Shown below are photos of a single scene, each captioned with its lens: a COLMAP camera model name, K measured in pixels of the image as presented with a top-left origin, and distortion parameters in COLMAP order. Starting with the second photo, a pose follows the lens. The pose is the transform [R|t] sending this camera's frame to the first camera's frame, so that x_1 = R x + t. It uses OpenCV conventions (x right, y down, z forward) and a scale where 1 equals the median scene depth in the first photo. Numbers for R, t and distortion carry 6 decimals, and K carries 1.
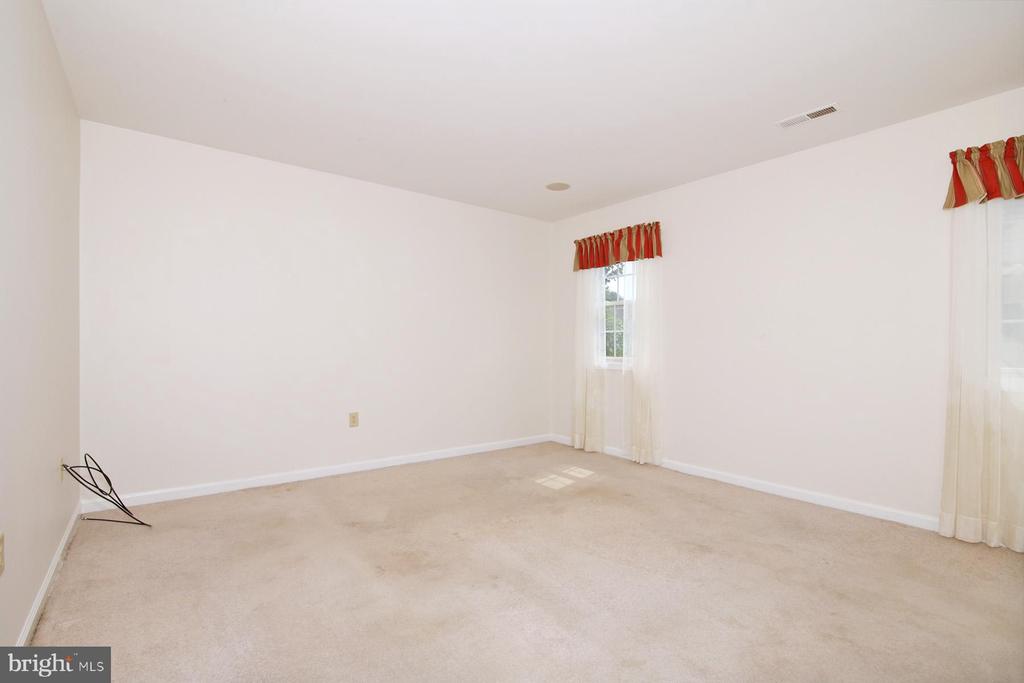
lens RADIAL K [[475.4, 0, 517.0], [0, 475.4, 342.7], [0, 0, 1]] dist [-0.012438, 0.000202]
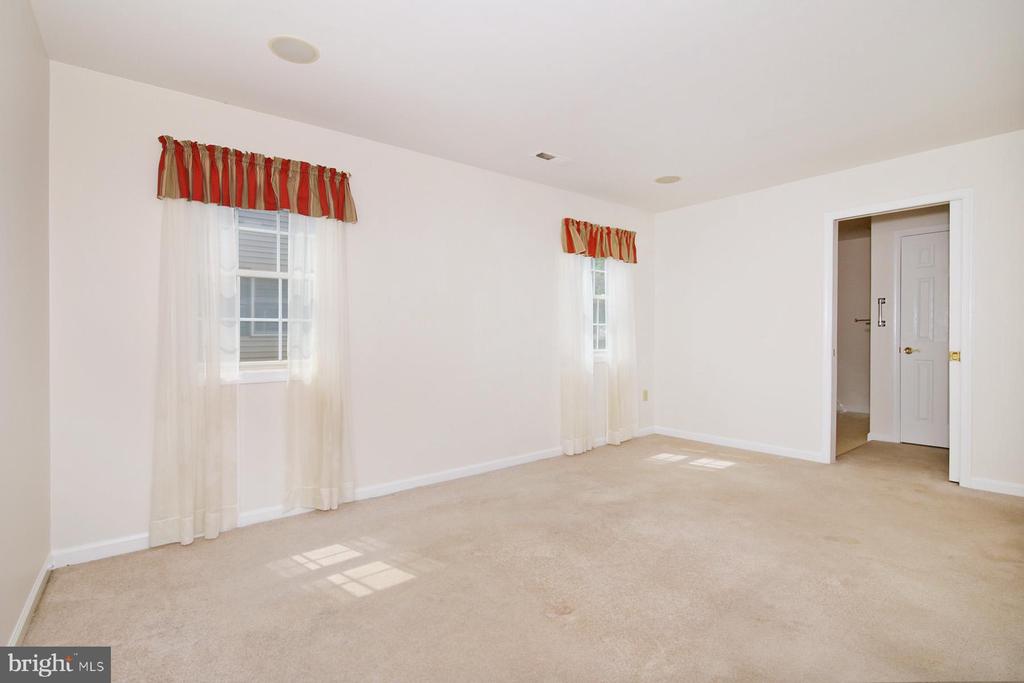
lens RADIAL K [[487.5, 0, 514.0], [0, 487.5, 335.8], [0, 0, 1]] dist [-0.000163, -0.000243]
pose [[-0.009598, -0.014838, 0.999844, -0.460552], [-0.001385, 0.999889, 0.014825, -0.014389], [-0.999953, -0.001243, -0.009617, 0.731486]]
